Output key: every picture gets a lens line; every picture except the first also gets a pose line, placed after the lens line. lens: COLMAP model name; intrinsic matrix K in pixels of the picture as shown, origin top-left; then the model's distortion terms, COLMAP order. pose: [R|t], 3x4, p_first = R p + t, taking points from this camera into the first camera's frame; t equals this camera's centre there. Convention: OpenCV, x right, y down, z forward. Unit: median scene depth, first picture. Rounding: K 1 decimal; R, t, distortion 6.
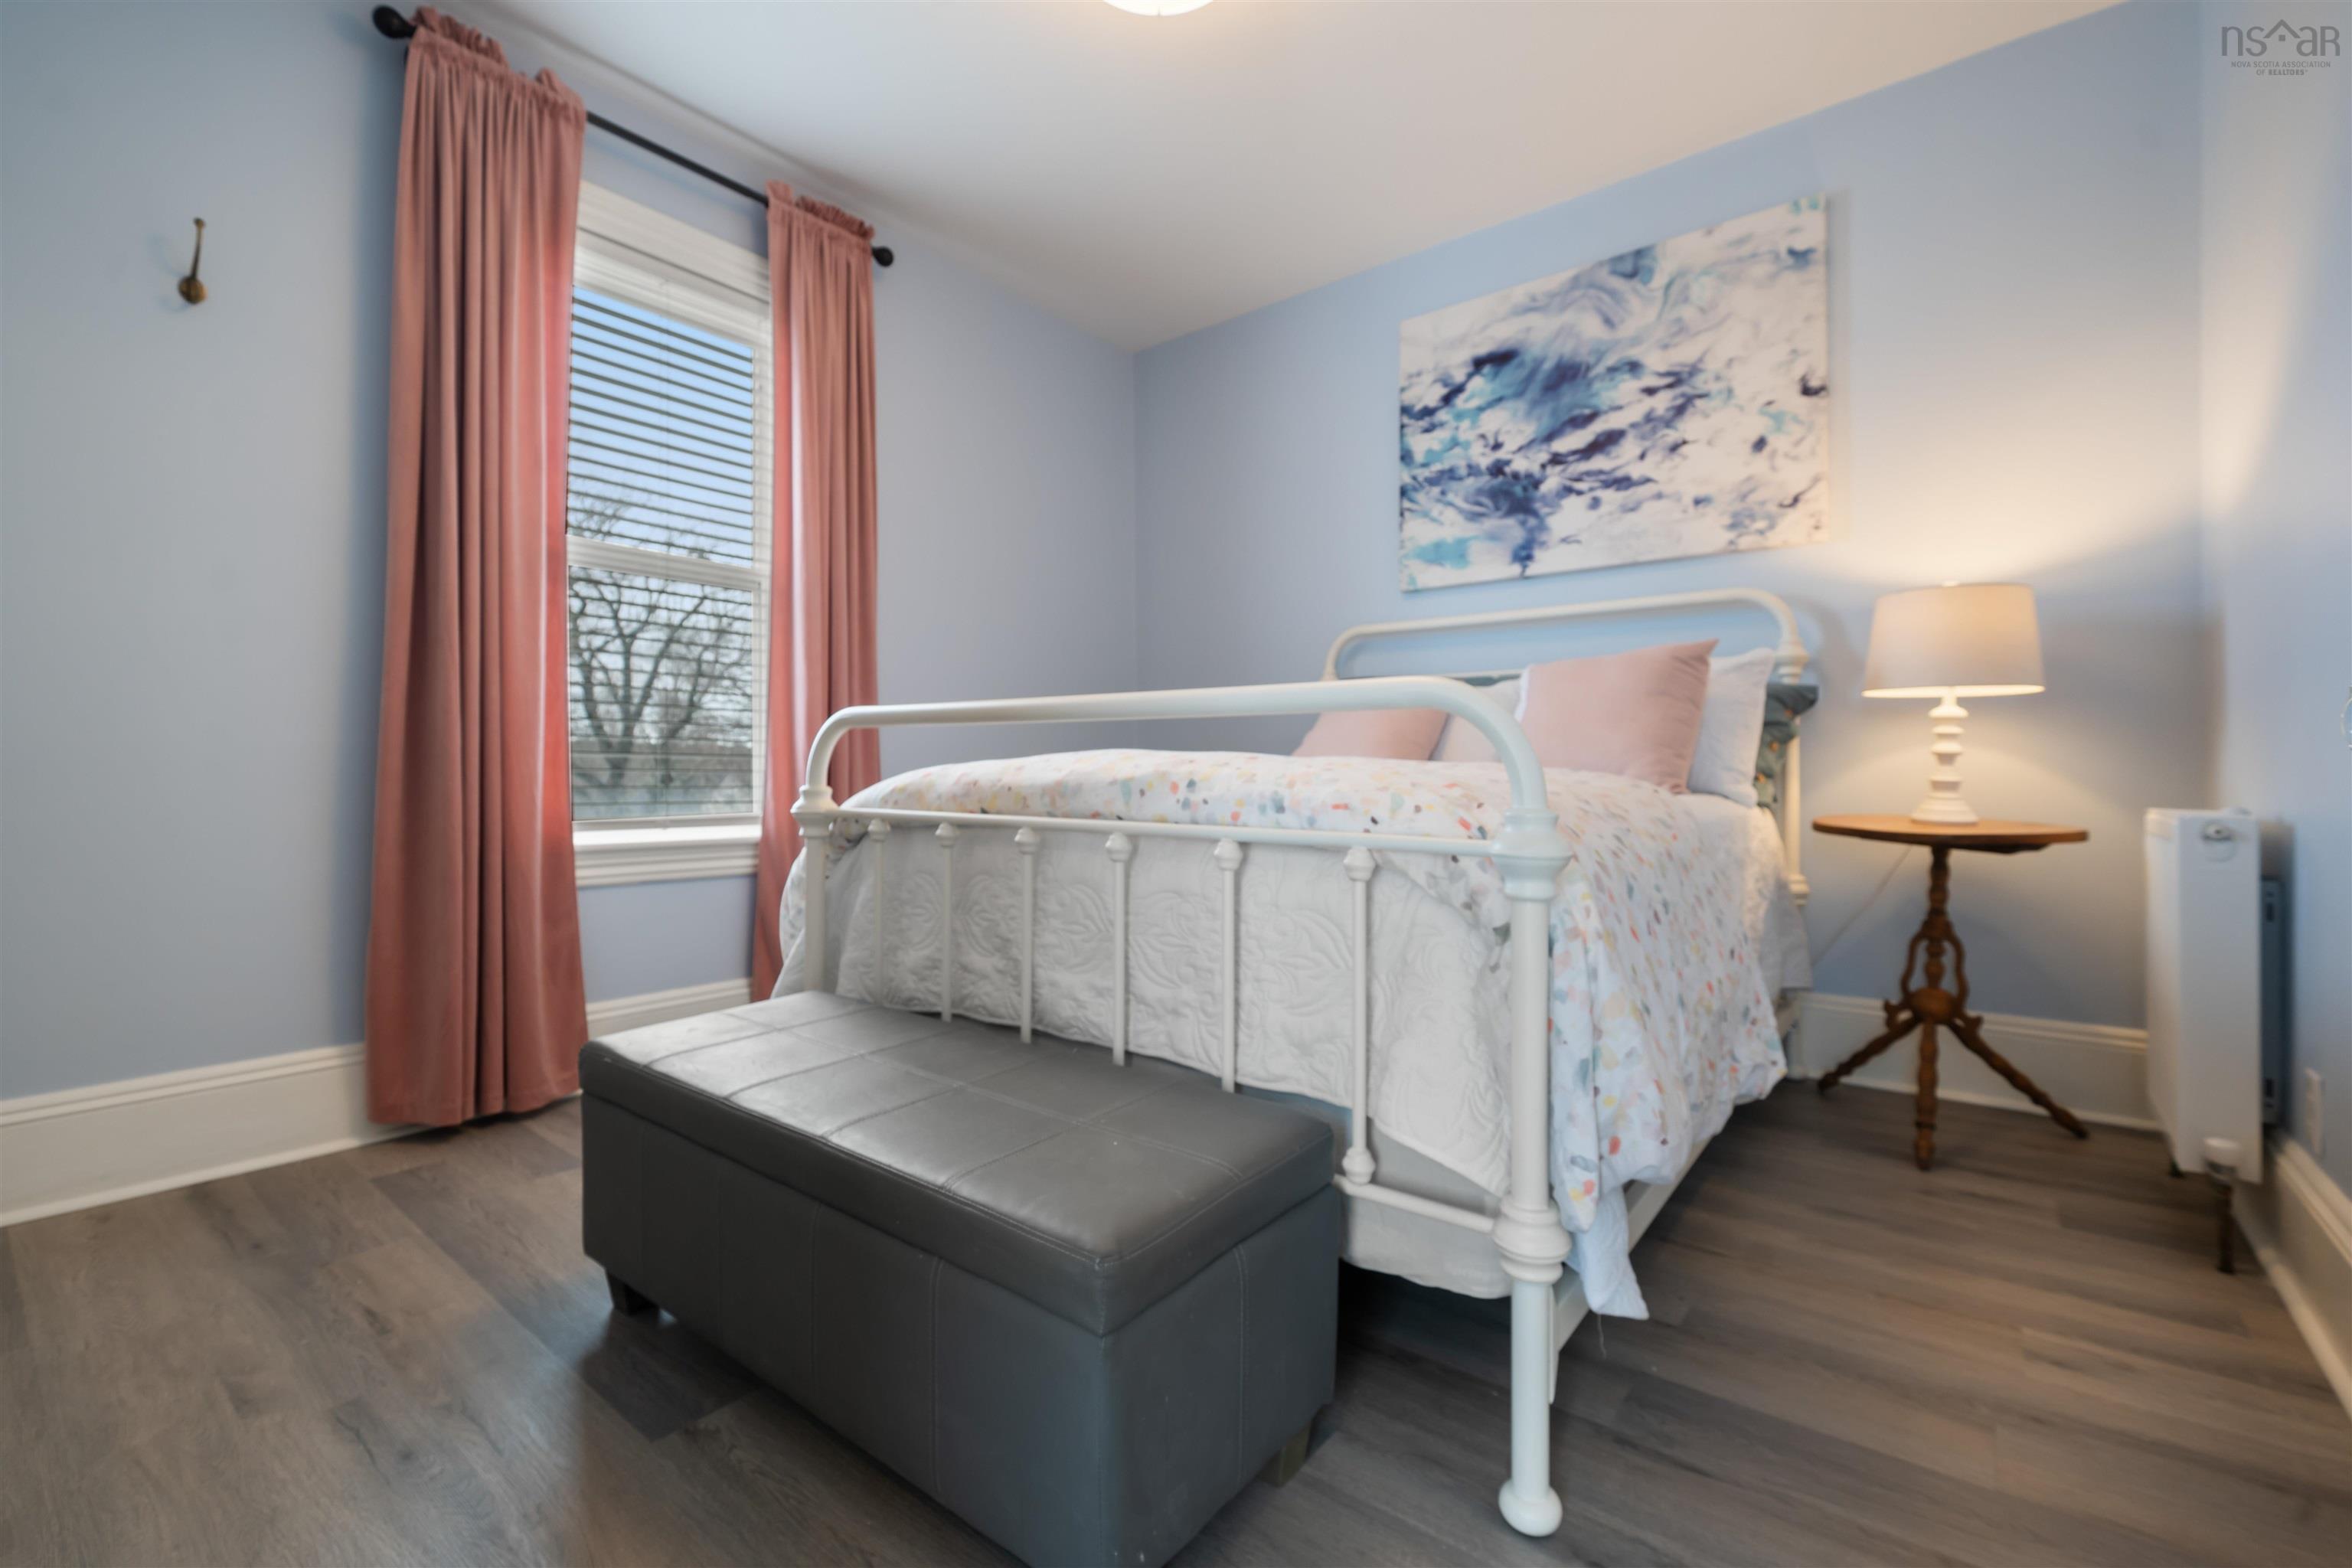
lens RADIAL K [[1018.5, 0, 1181.9], [0, 1018.5, 775.0], [0, 0, 1]] dist [-0.000488, -0.000382]
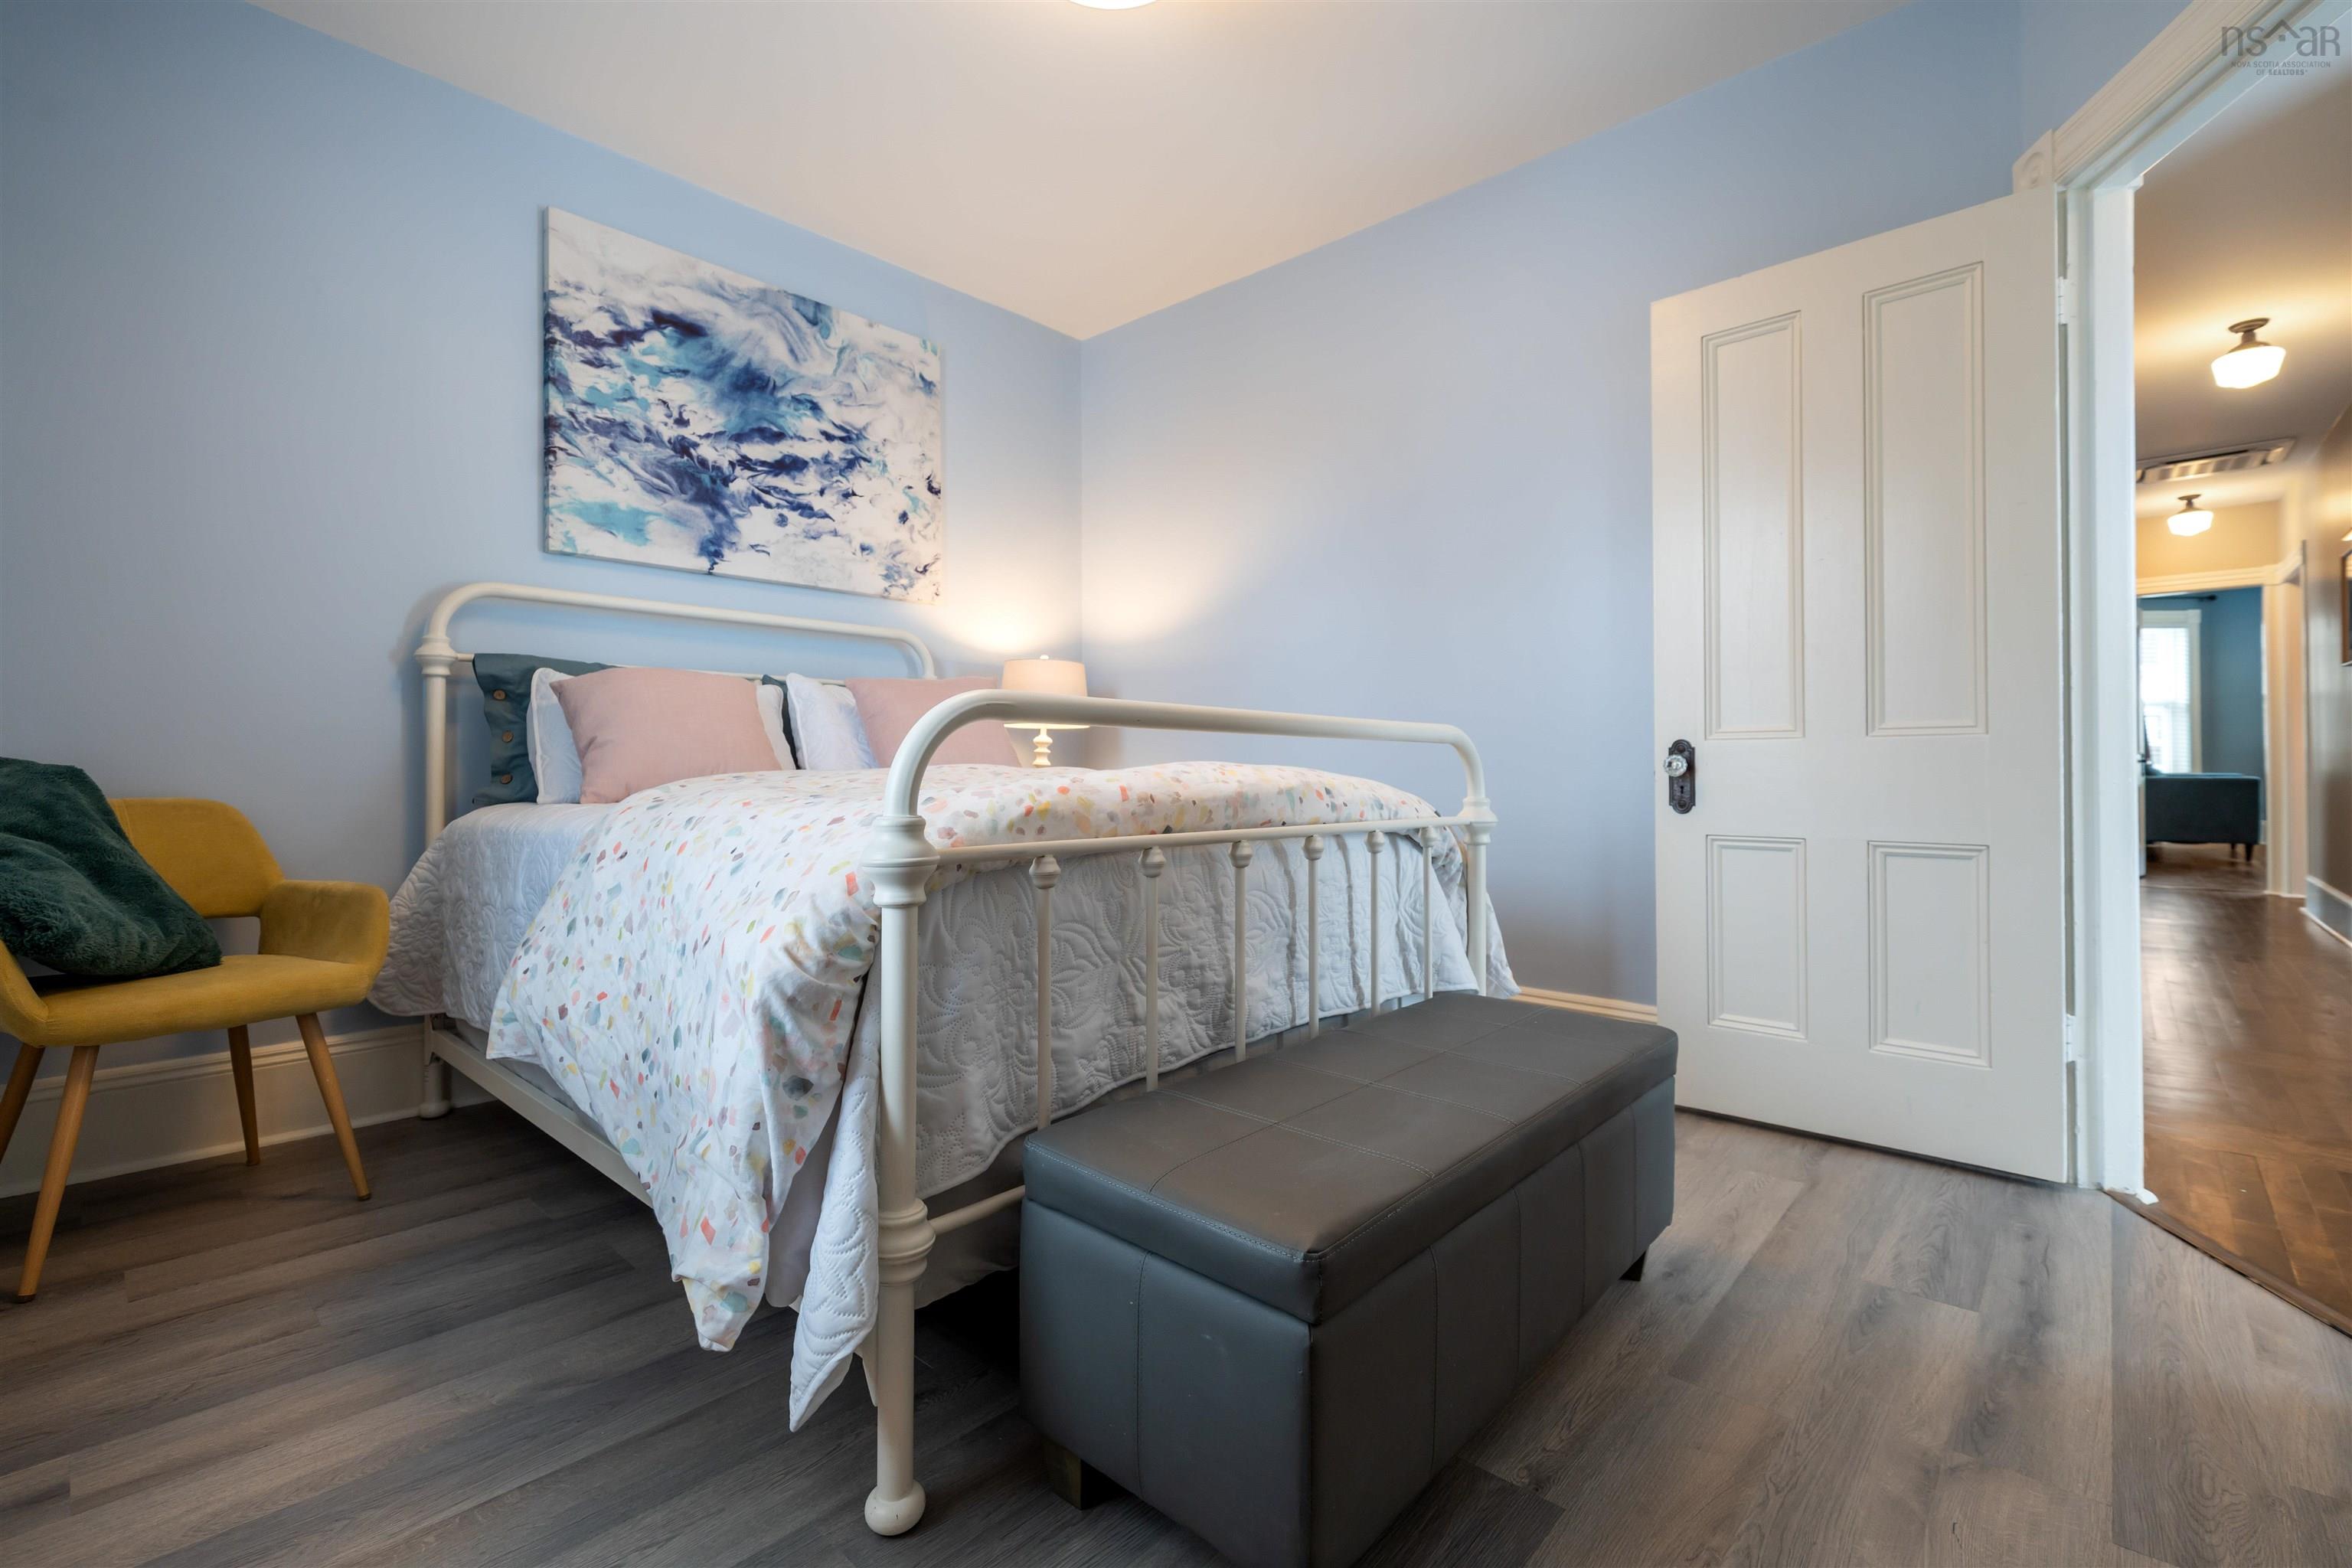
lens RADIAL K [[1018.5, 0, 1183.9], [0, 1018.5, 771.0], [0, 0, 1]] dist [-0.000488, -0.000382]
pose [[0.061608, 0.000937, 0.998100, -0.601034], [0.006167, 0.999980, -0.001319, -0.007649], [-0.998081, 0.006236, 0.061601, 0.525849]]
